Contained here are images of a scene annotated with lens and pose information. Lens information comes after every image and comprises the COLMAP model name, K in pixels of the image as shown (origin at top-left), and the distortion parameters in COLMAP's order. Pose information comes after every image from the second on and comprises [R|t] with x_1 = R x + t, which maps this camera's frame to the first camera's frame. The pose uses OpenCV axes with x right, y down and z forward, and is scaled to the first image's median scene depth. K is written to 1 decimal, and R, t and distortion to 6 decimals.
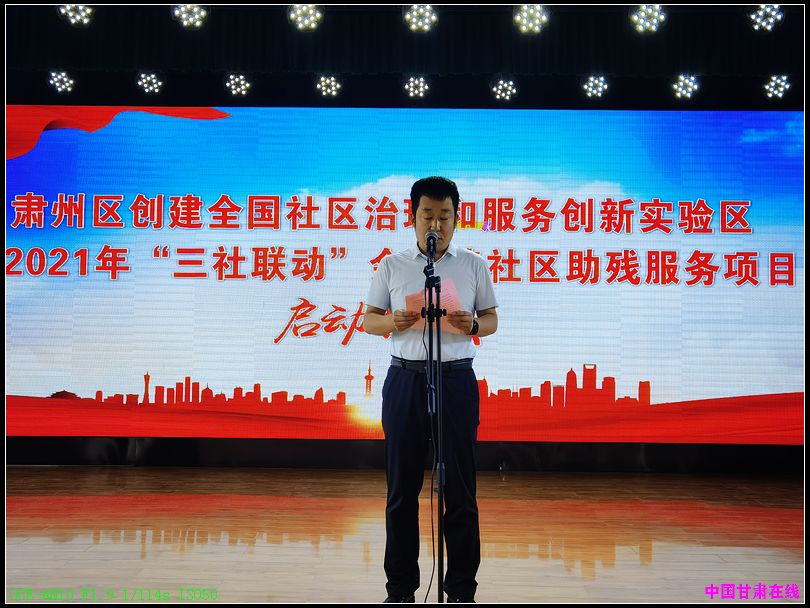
lens RADIAL K [[819.3, 0, 412.1], [0, 819.3, 309.8], [0, 0, 1]] dist [0.048879, 0.000000]
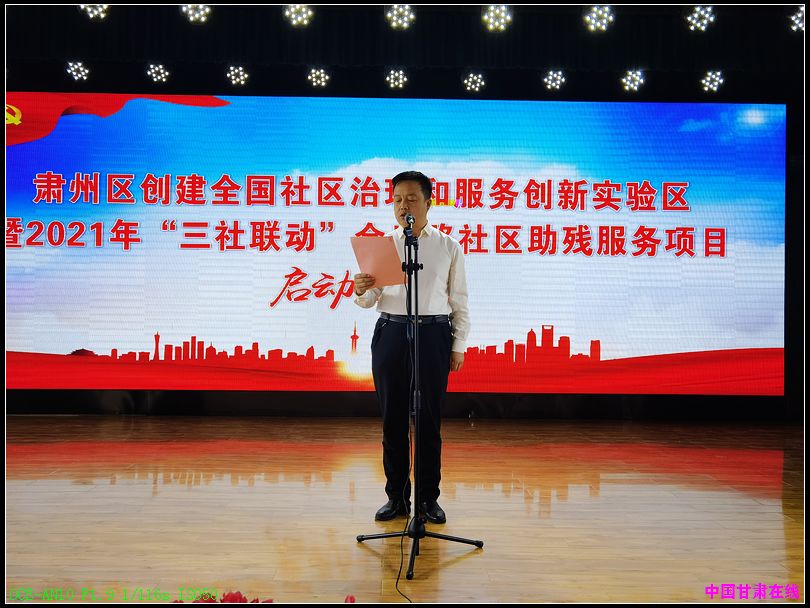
lens RADIAL K [[748.6, 0, 409.4], [0, 748.6, 308.1], [0, 0, 1]] dist [0.049263, 0.000000]
pose [[0.999706, 0.000733, 0.024252, -0.001720], [-0.001350, 0.999676, 0.025426, 0.016000], [-0.024225, -0.025451, 0.999382, -0.037002]]
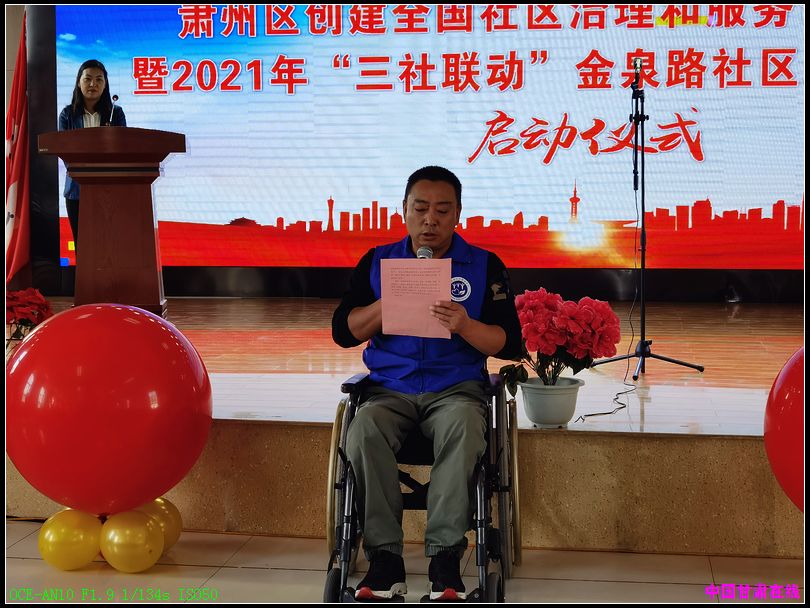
lens RADIAL K [[1548.7, 0, 415.3], [0, 1548.7, 354.4], [0, 0, 1]] dist [0.055703, 0.000000]
pose [[0.990777, 0.001422, -0.135492, 0.003989], [0.017585, 0.990138, 0.138986, 0.011982], [0.134353, -0.140086, 0.980982, -0.693224]]
